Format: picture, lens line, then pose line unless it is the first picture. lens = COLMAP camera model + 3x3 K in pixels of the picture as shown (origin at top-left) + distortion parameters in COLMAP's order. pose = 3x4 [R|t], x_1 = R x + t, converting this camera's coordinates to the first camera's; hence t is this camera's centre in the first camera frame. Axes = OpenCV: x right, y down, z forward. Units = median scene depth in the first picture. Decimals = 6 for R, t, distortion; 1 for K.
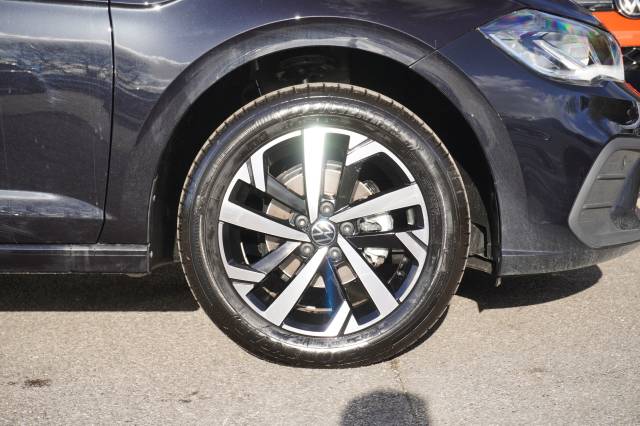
lens RADIAL K [[1083.7, 0, 320.0], [0, 1083.7, 213.0], [0, 0, 1]] dist [0.020121, 0.022397]
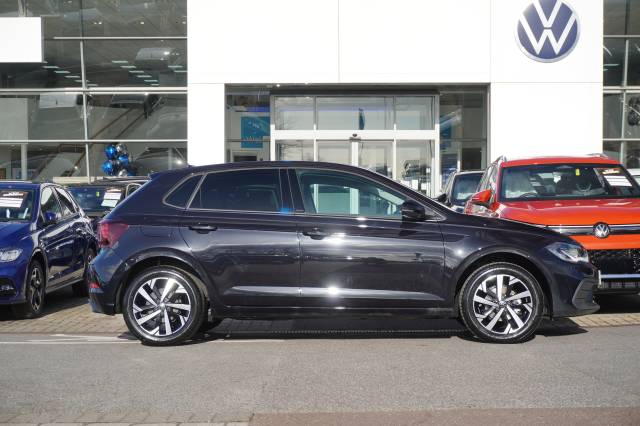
lens RADIAL K [[1083.7, 0, 320.0], [0, 1083.7, 213.0], [0, 0, 1]] dist [0.020121, 0.022397]
pose [[0.999271, -0.006369, -0.037651, -0.457842], [-0.000456, 0.983930, -0.178555, 0.358256], [0.038183, 0.178442, 0.983209, -2.567525]]
